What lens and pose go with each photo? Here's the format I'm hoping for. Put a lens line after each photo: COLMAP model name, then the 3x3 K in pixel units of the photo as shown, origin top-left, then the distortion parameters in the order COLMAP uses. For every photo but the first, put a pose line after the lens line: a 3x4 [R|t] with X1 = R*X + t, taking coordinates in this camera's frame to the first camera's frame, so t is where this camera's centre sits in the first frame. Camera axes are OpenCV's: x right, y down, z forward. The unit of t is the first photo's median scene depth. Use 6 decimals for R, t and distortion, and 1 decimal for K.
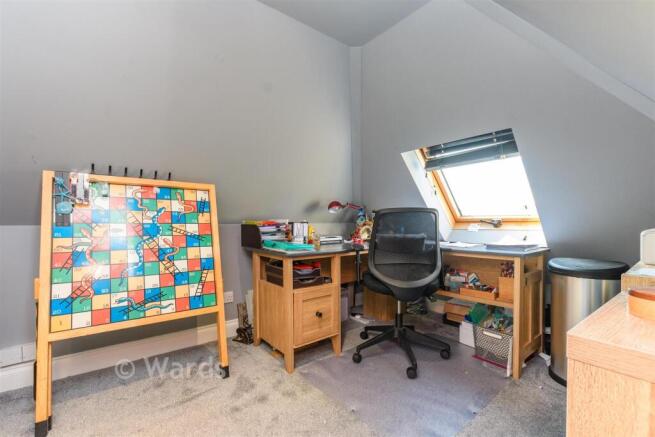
lens RADIAL K [[286.0, 0, 328.0], [0, 286.0, 219.5], [0, 0, 1]] dist [0.000990, -0.000077]
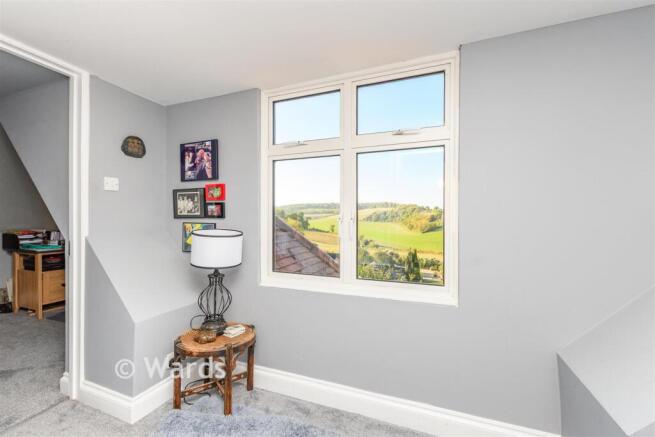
lens RADIAL K [[286.0, 0, 325.2], [0, 286.0, 219.9], [0, 0, 1]] dist [0.000990, -0.000077]
pose [[0.865414, -0.002784, 0.501050, 0.408142], [-0.002159, 0.999955, 0.009284, -0.073784], [-0.501053, -0.009116, 0.865369, -1.123837]]
